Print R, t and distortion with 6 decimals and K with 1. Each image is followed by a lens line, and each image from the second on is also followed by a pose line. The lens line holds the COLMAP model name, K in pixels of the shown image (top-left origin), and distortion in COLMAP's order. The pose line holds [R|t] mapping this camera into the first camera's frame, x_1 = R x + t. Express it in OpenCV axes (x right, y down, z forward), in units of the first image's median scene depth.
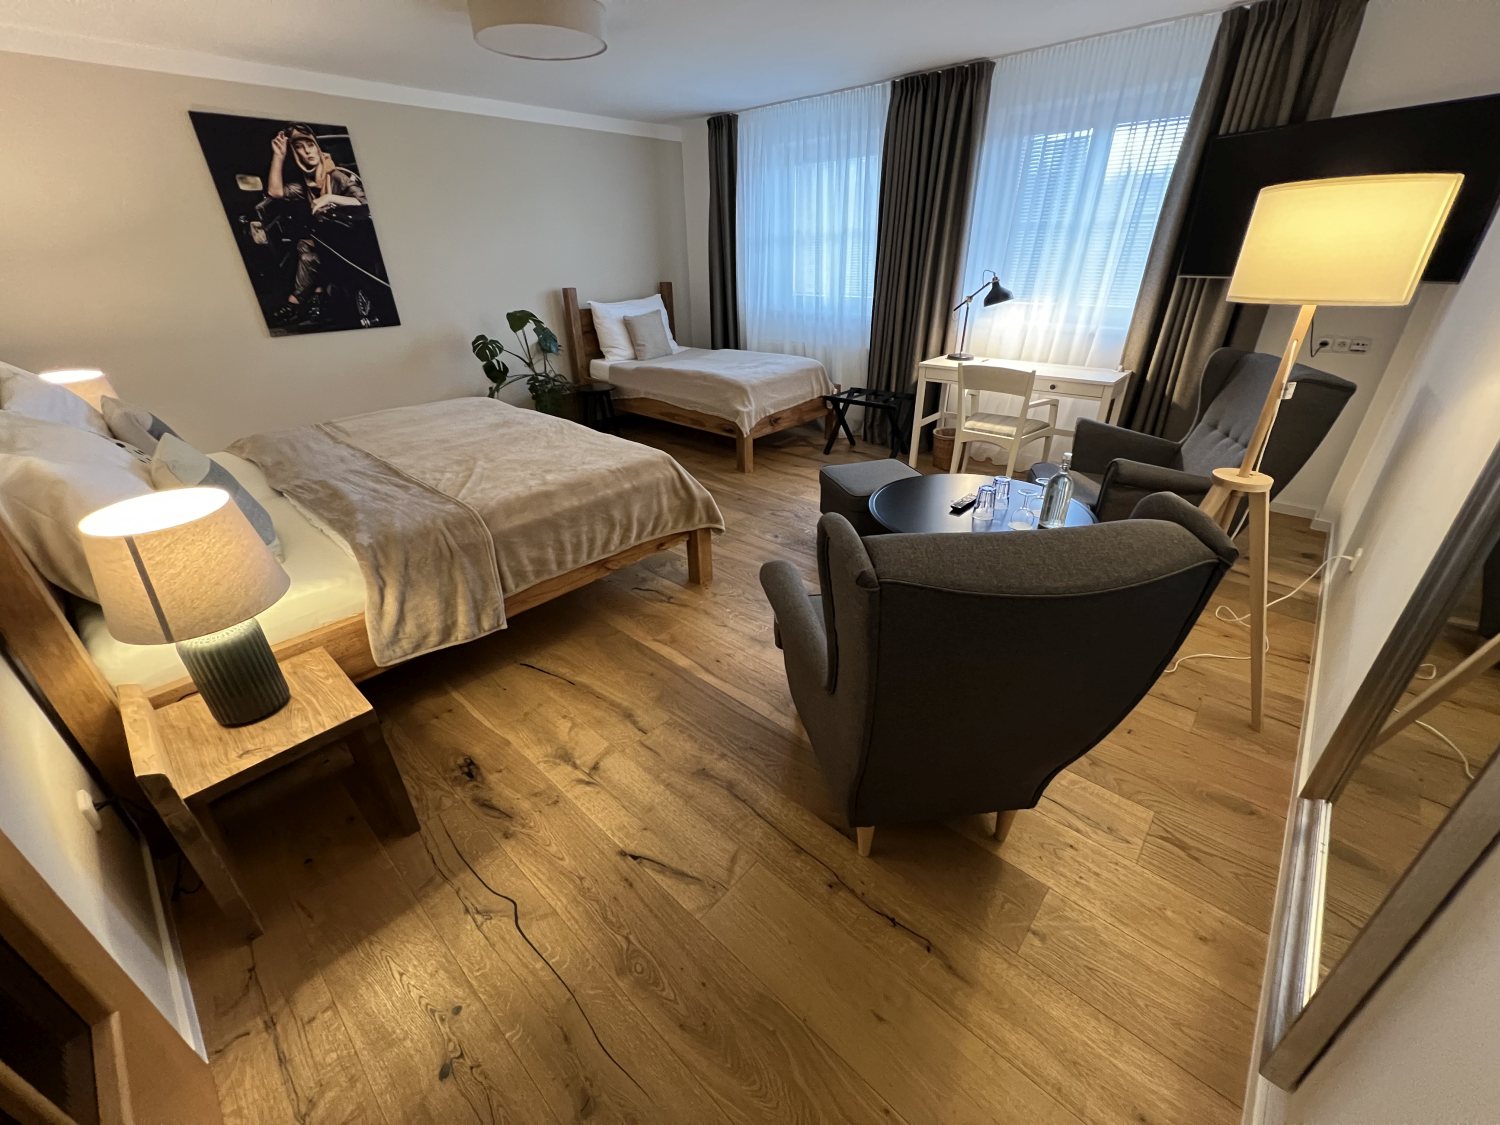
lens RADIAL K [[597.1, 0, 758.9], [0, 597.1, 555.3], [0, 0, 1]] dist [-0.003751, 0.000691]
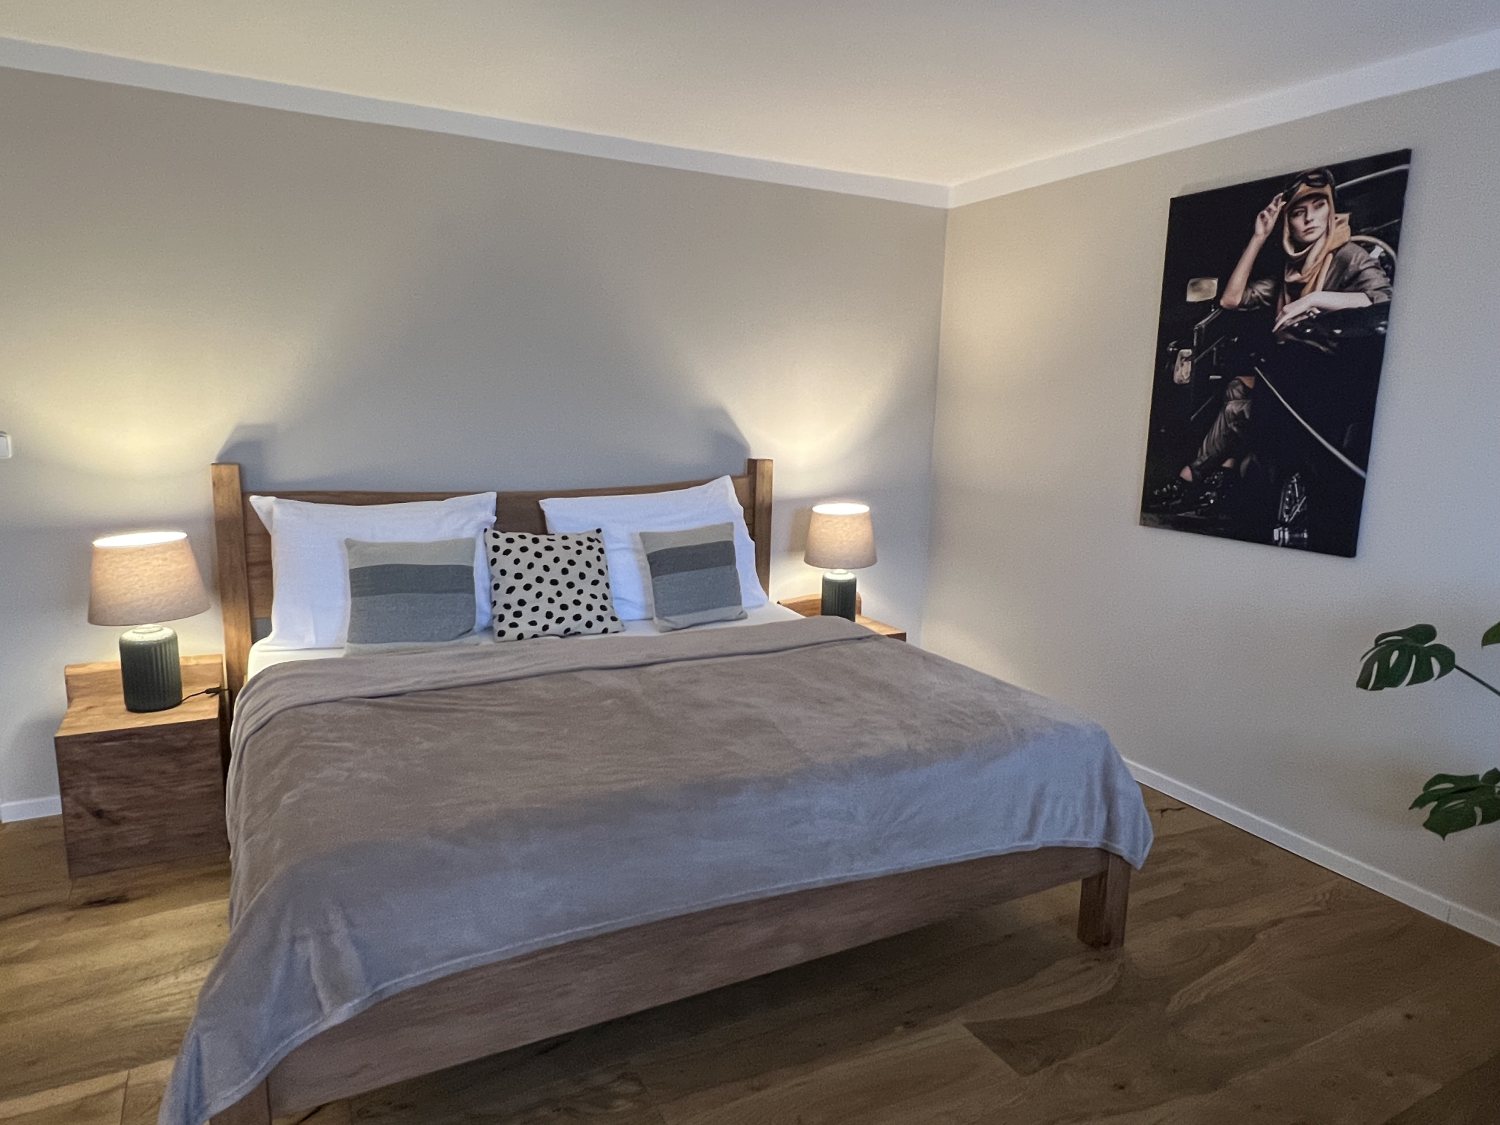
lens RADIAL K [[915.2, 0, 752.0], [0, 915.2, 566.6], [0, 0, 1]] dist [0.001580, -0.001115]
pose [[-0.345598, 0.167308, -0.923347, 0.170428], [-0.458178, 0.828628, 0.321636, -0.455026], [0.818923, 0.534214, -0.209715, 0.910360]]
